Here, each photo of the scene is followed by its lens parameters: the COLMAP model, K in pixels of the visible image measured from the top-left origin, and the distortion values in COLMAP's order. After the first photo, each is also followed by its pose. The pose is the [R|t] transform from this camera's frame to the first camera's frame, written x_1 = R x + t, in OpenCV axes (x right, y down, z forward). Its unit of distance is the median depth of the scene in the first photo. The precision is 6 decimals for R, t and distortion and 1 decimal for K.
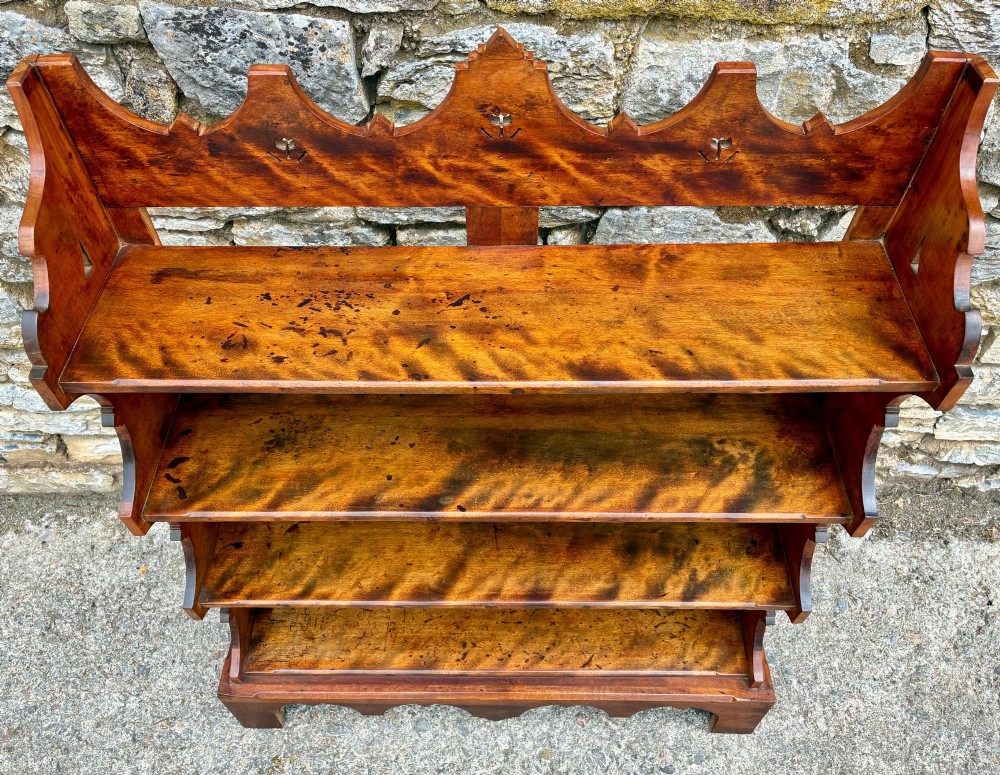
lens RADIAL K [[798.4, 0, 492.7], [0, 798.4, 387.5], [0, 0, 1]] dist [0.026394, -0.015809]
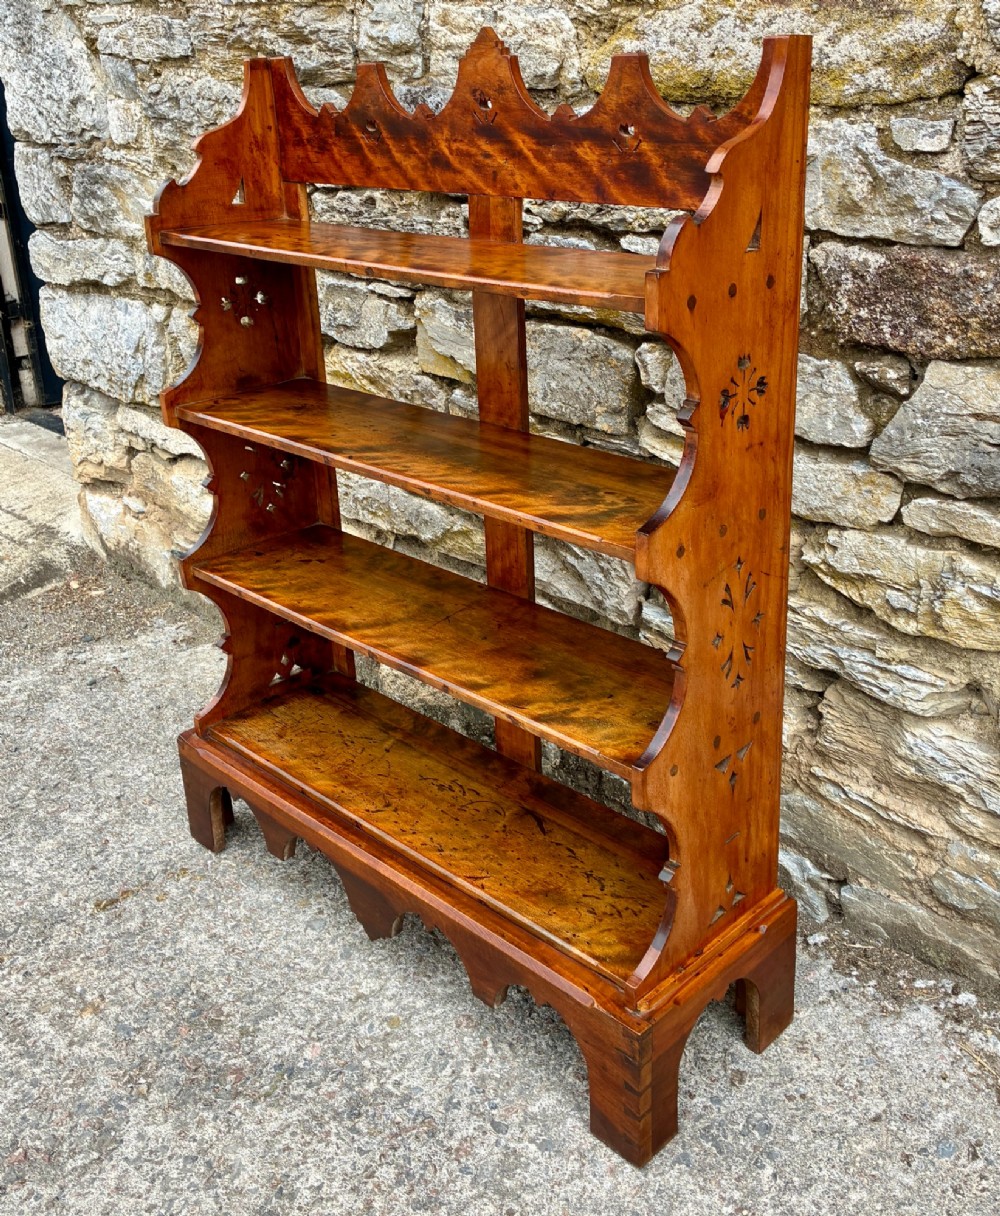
lens RADIAL K [[1234.0, 0, 537.3], [0, 1234.0, 500.2], [0, 0, 1]] dist [0.021123, 0.000000]
pose [[0.724377, 0.216395, -0.654562, 0.967082], [-0.524316, 0.789407, -0.319264, 0.473583], [0.447629, 0.574465, 0.685287, 0.063208]]
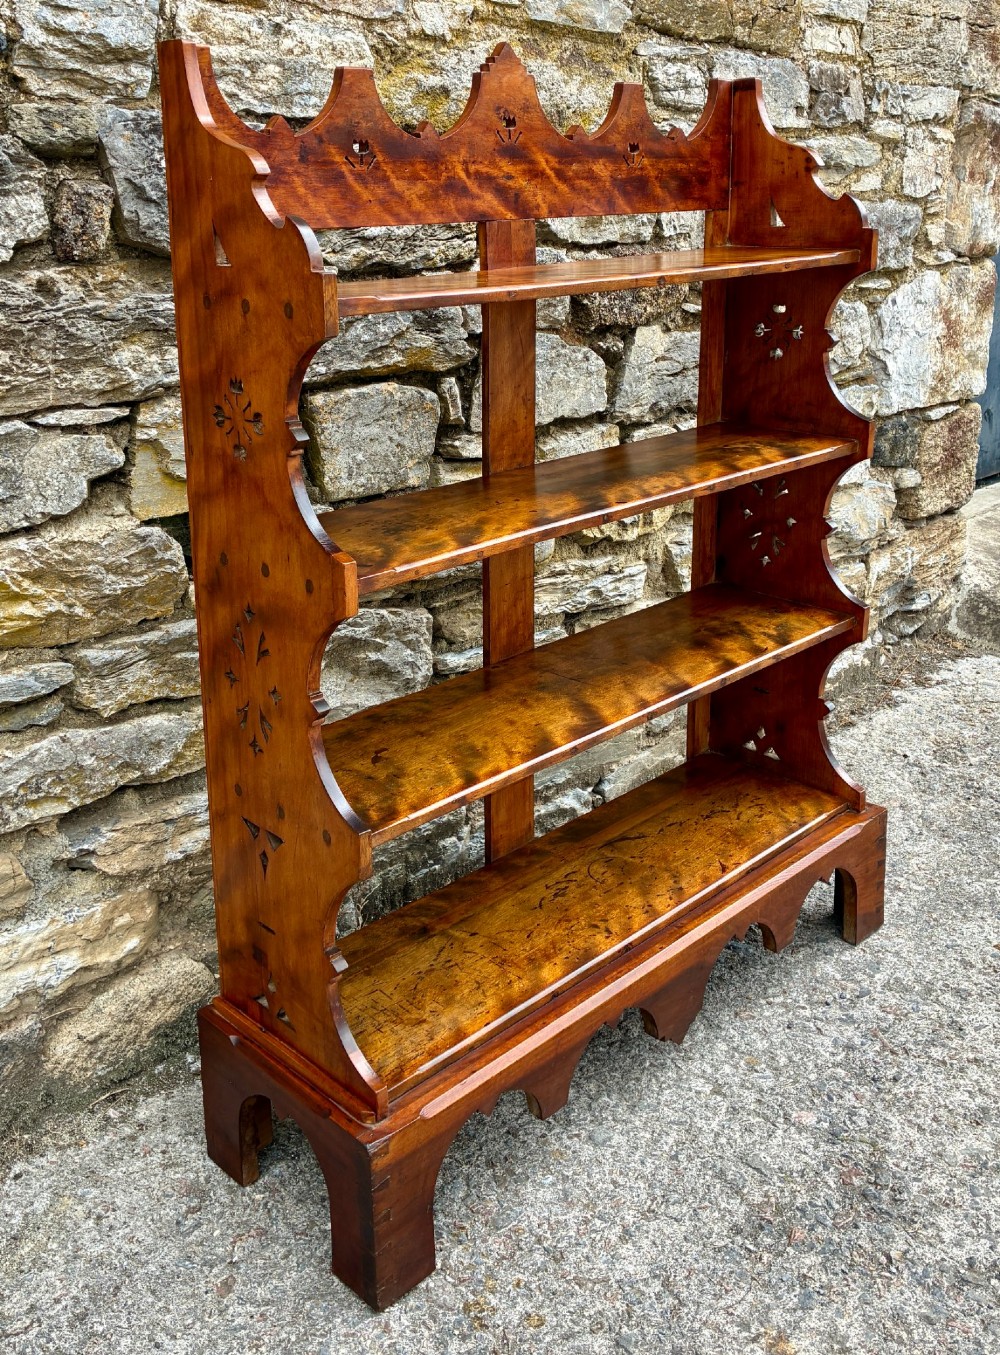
lens RADIAL K [[1341.6, 0, 488.6], [0, 1341.6, 529.5], [0, 0, 1]] dist [0.023944, 0.000000]
pose [[0.702310, -0.184678, 0.687499, -0.979222], [0.566712, 0.729507, -0.382959, 0.551532], [-0.430811, 0.658570, 0.616999, 0.138969]]
